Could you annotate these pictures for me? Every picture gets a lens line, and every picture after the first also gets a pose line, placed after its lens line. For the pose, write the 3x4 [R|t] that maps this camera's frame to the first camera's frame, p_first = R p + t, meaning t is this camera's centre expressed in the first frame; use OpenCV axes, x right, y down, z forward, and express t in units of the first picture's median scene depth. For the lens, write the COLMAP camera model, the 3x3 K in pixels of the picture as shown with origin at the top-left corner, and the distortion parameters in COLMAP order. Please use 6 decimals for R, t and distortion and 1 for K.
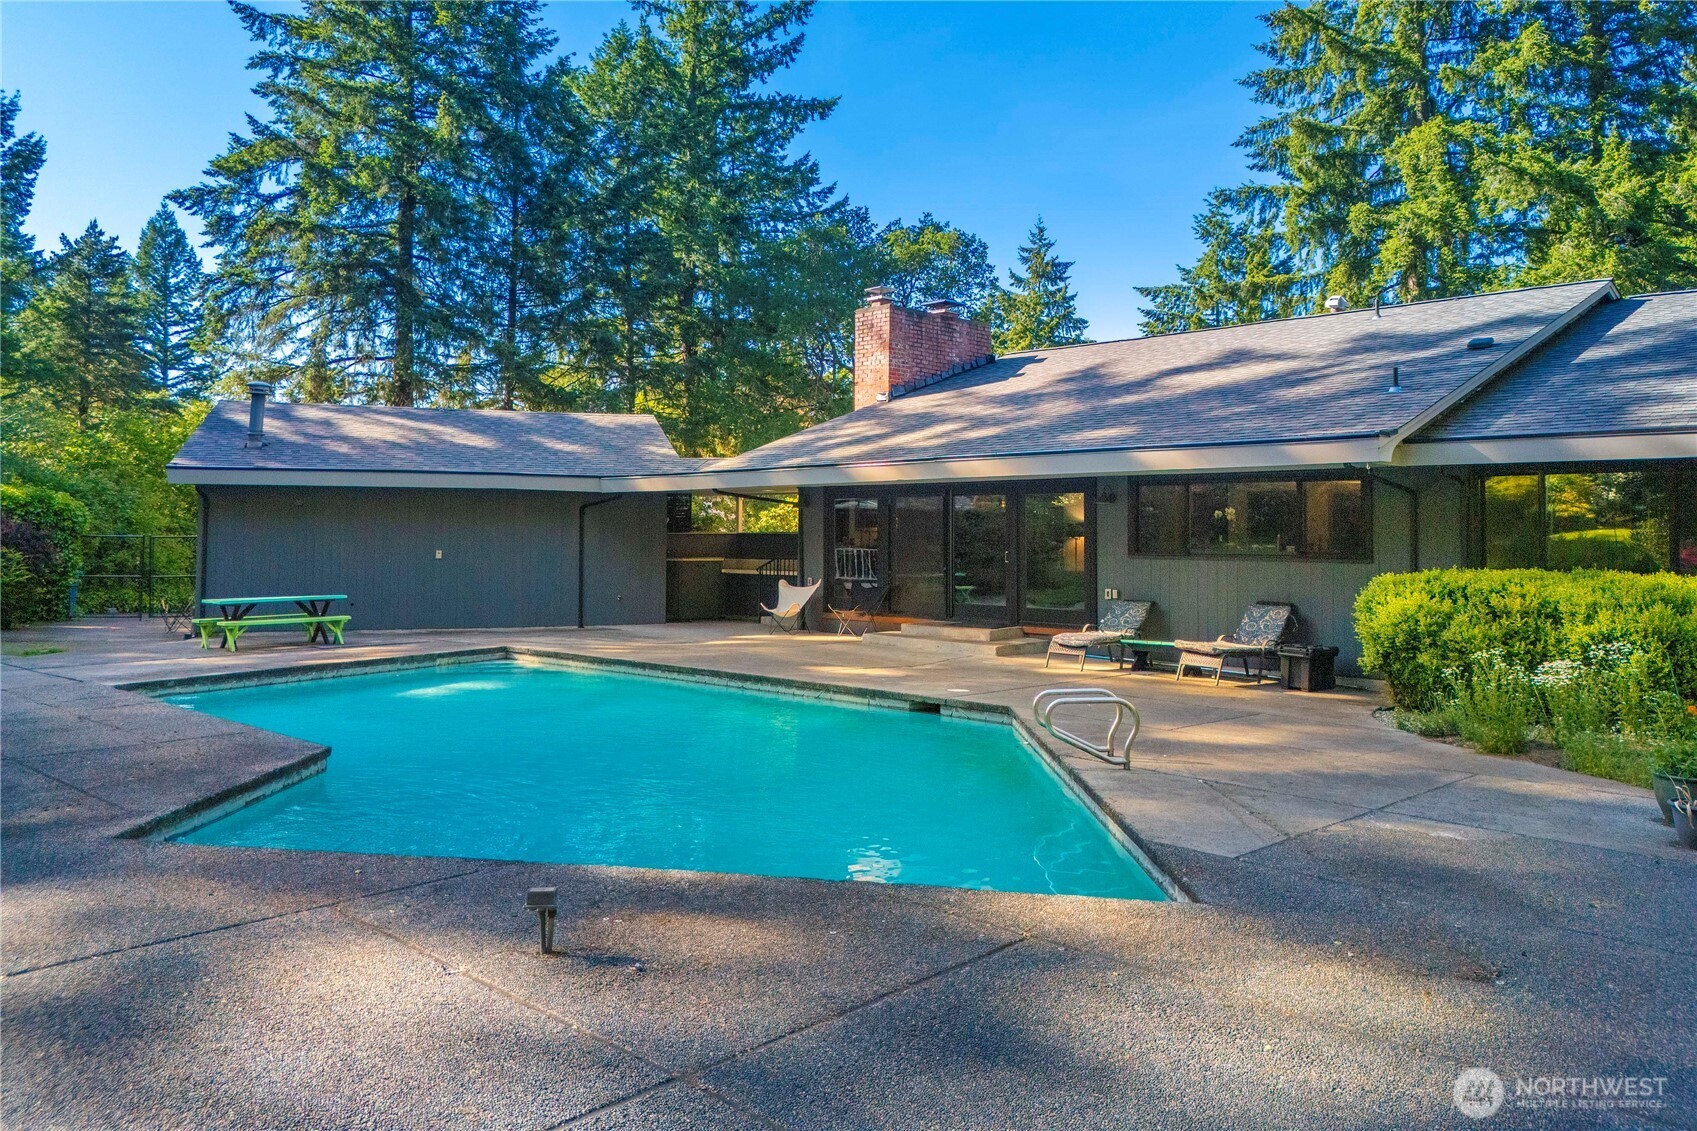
lens RADIAL K [[1212.4, 0, 844.5], [0, 1212.4, 516.8], [0, 0, 1]] dist [0.003703, -0.001491]
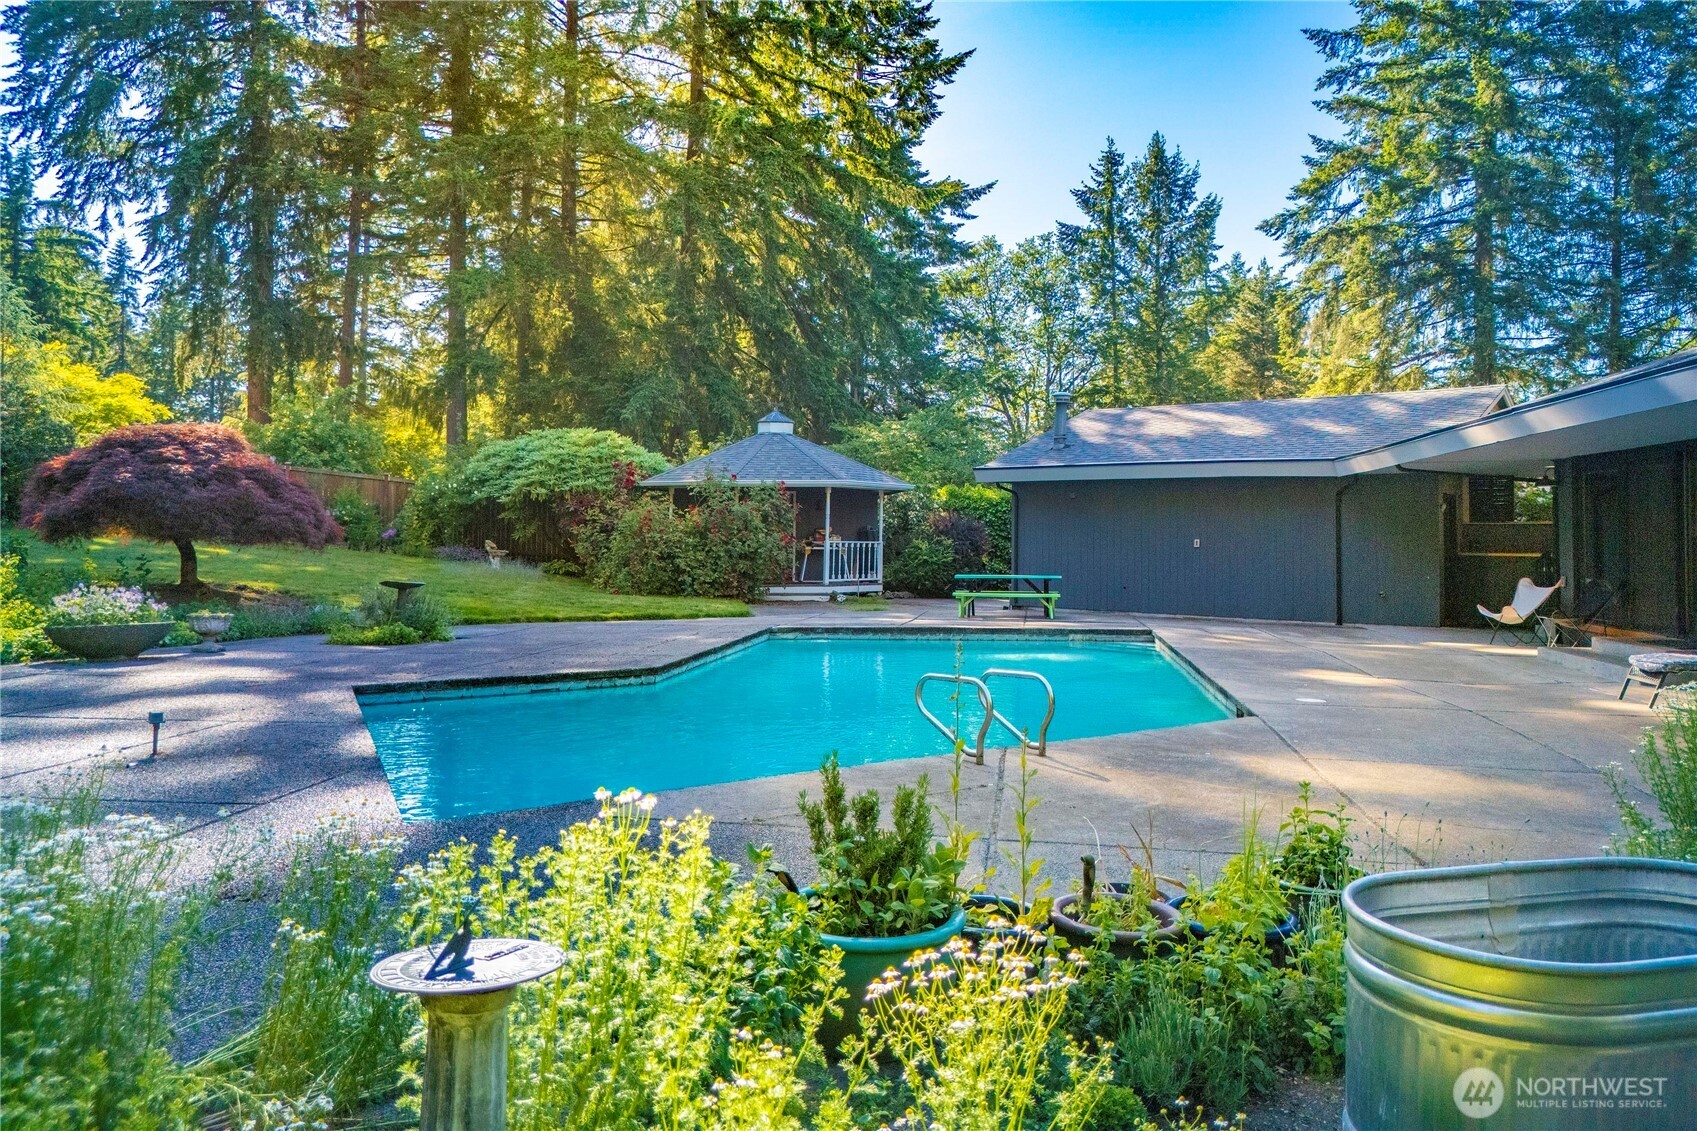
lens RADIAL K [[1212.4, 0, 844.5], [0, 1212.4, 516.8], [0, 0, 1]] dist [0.003703, -0.001491]
pose [[0.568719, -0.009335, -0.822479, 0.134425], [0.003129, 0.999953, -0.009185, 0.006980], [0.822526, 0.002651, 0.568722, 0.070256]]
